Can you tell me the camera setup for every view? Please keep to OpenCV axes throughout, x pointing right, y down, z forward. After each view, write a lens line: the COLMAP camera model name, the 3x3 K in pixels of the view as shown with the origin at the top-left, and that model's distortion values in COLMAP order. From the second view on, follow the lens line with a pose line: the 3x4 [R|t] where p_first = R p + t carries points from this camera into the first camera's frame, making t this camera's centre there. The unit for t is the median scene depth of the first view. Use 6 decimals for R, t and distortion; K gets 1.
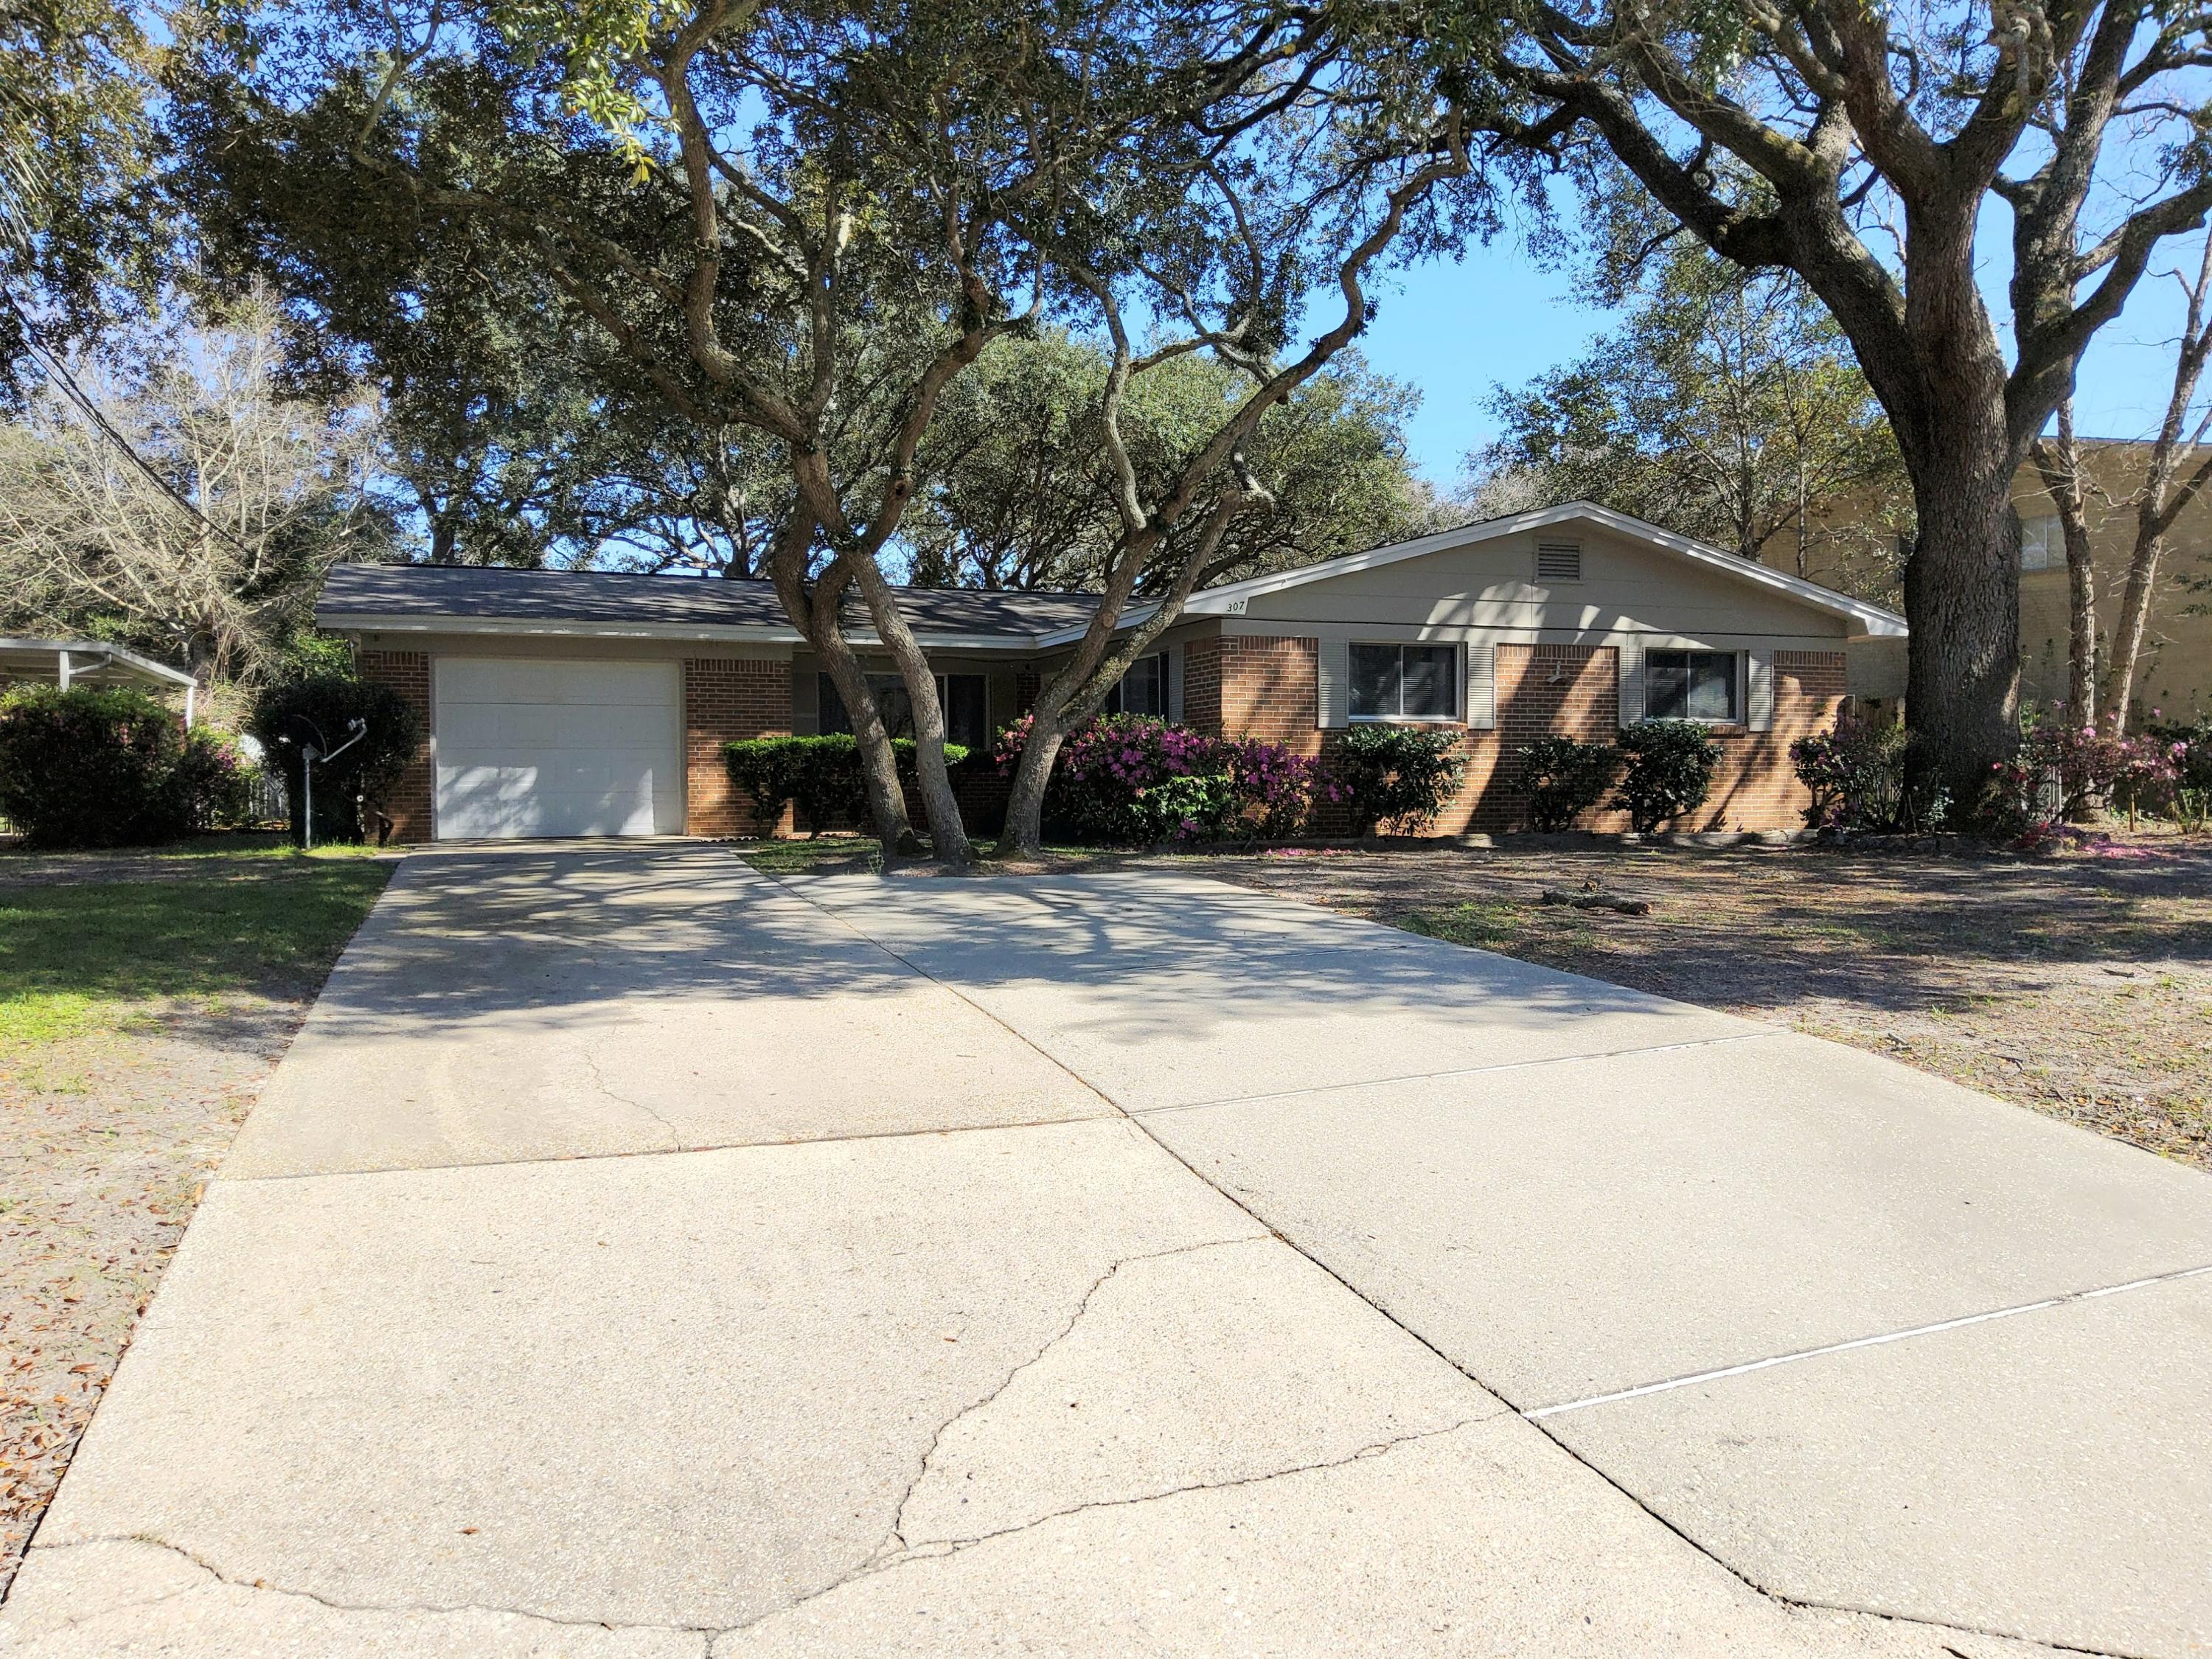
lens RADIAL K [[1668.2, 0, 1084.3], [0, 1668.2, 839.8], [0, 0, 1]] dist [0.024931, -0.050305]
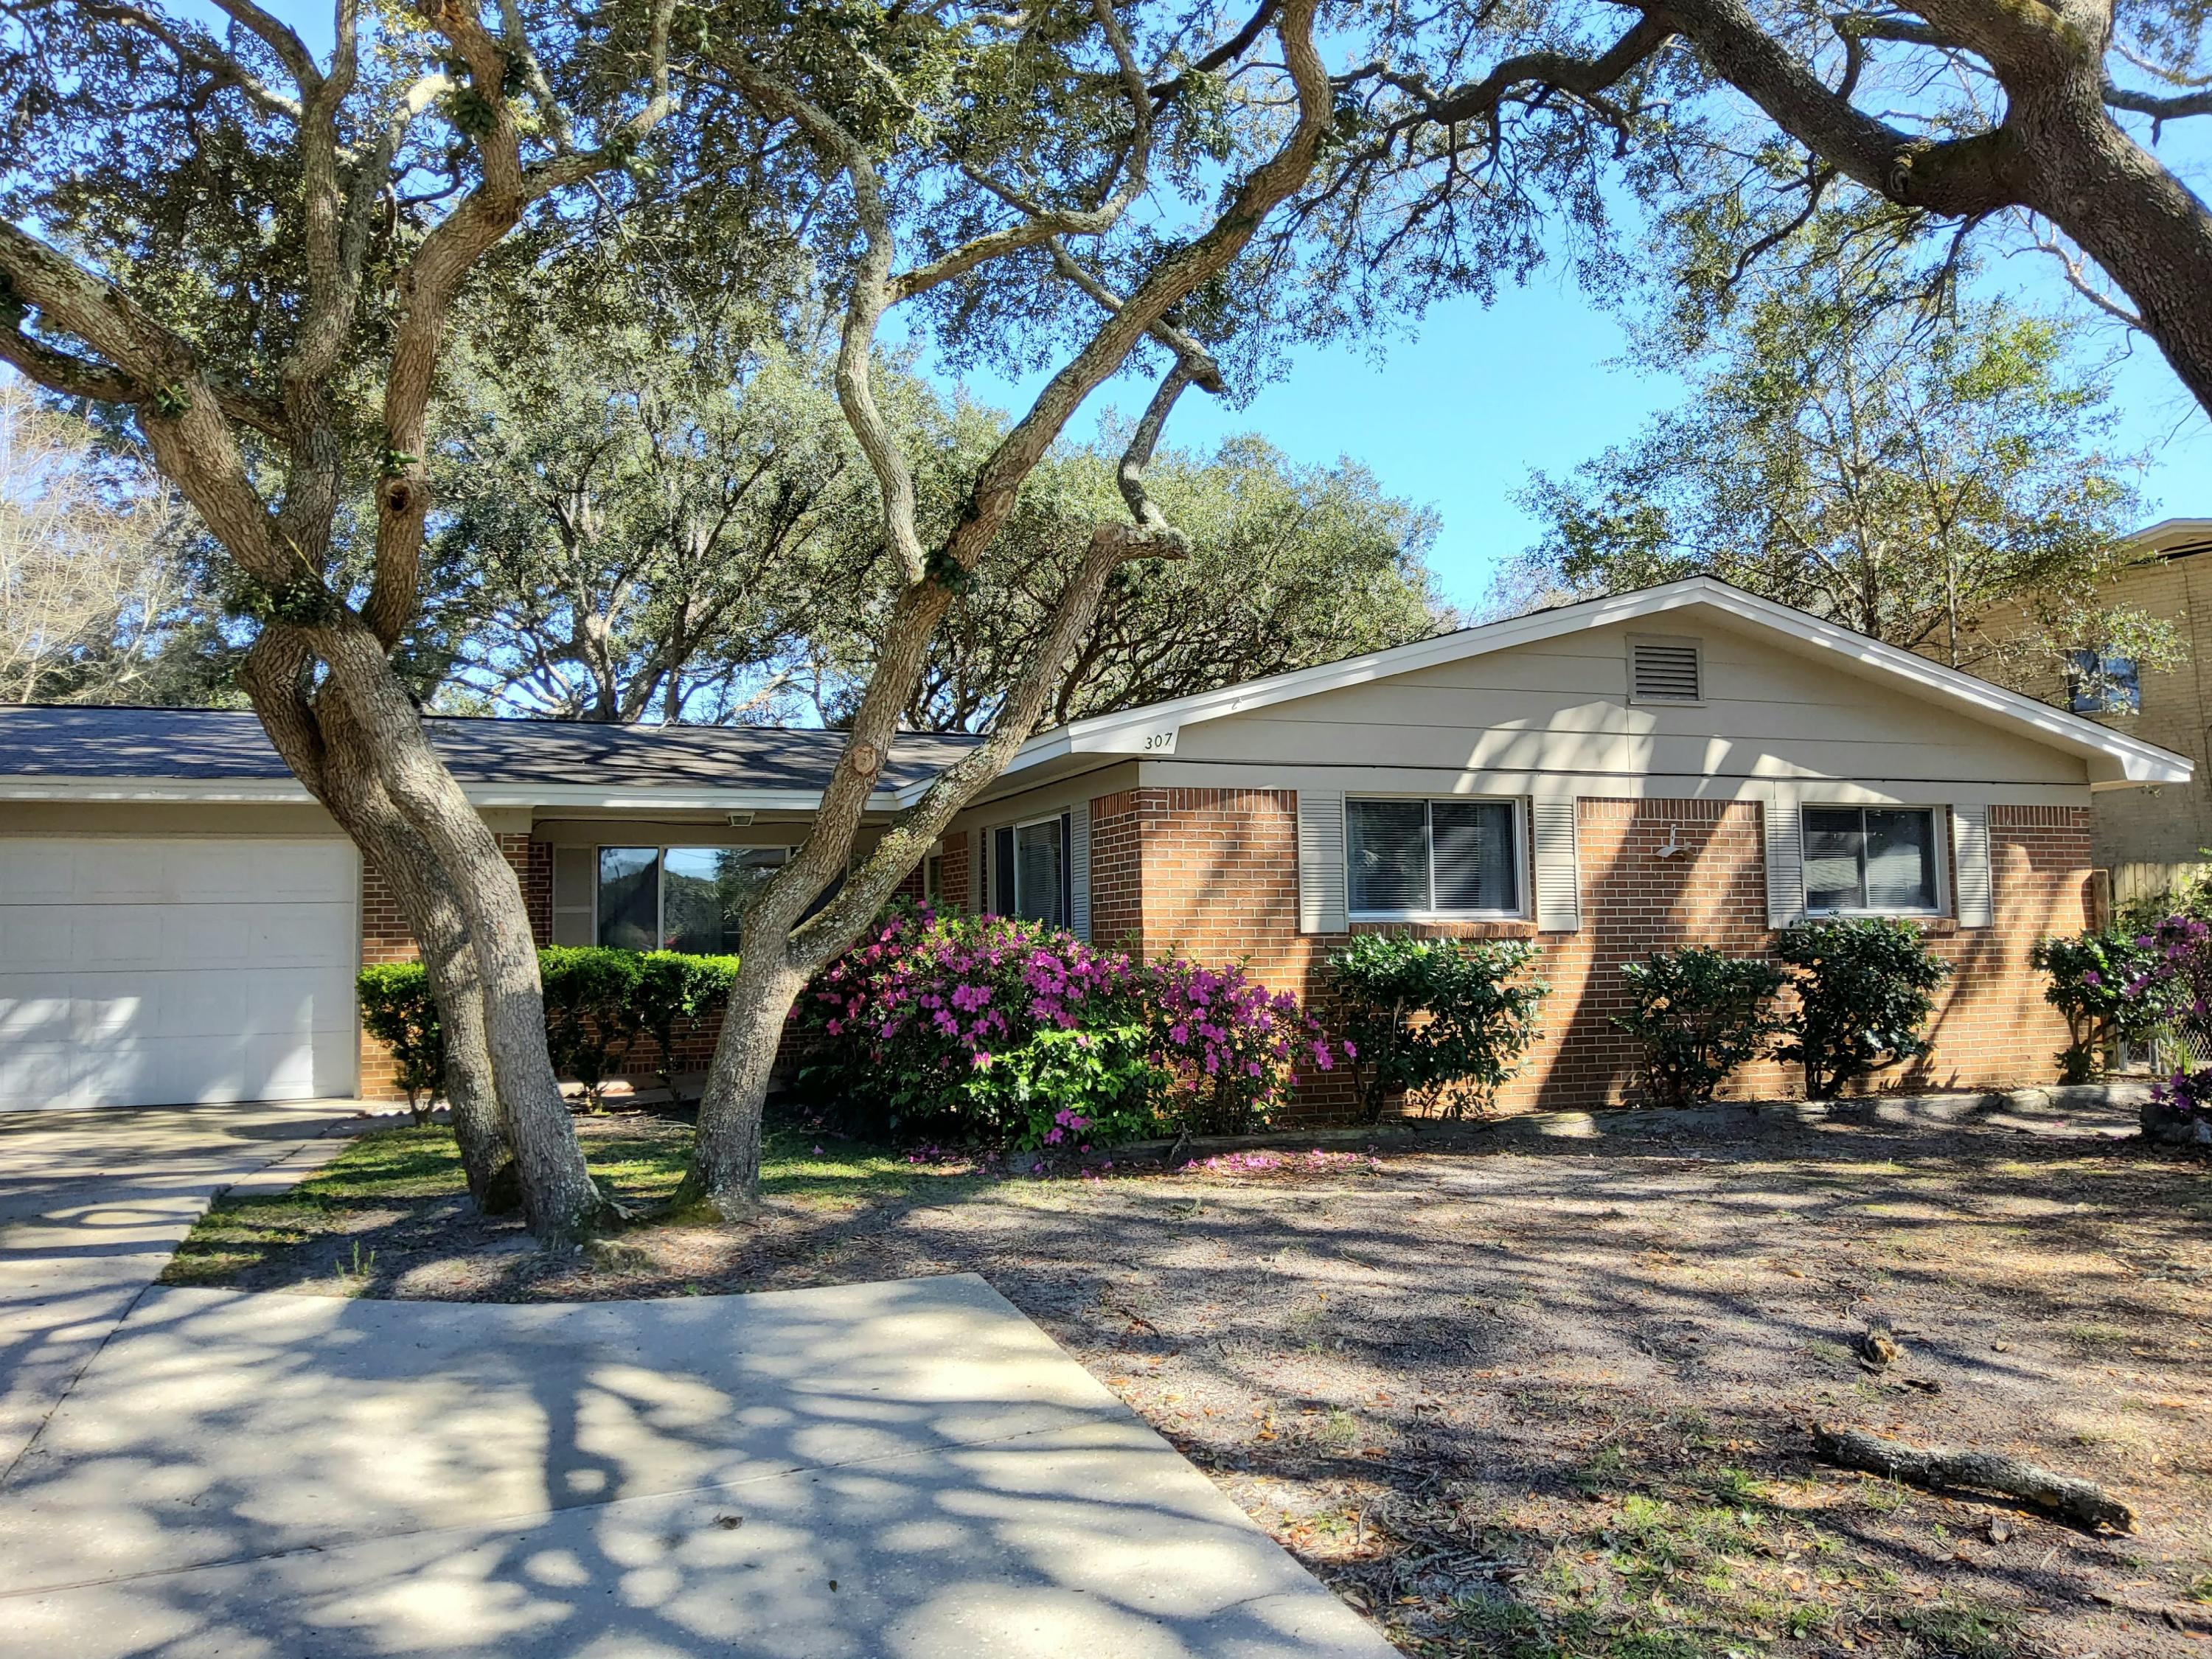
lens RADIAL K [[1668.2, 0, 1115.0], [0, 1668.2, 807.2], [0, 0, 1]] dist [0.024931, -0.050305]
pose [[0.999955, -0.008979, 0.002940, 0.066492], [0.009252, 0.993678, -0.111885, -0.043120], [-0.001917, 0.111907, 0.993717, 0.359474]]
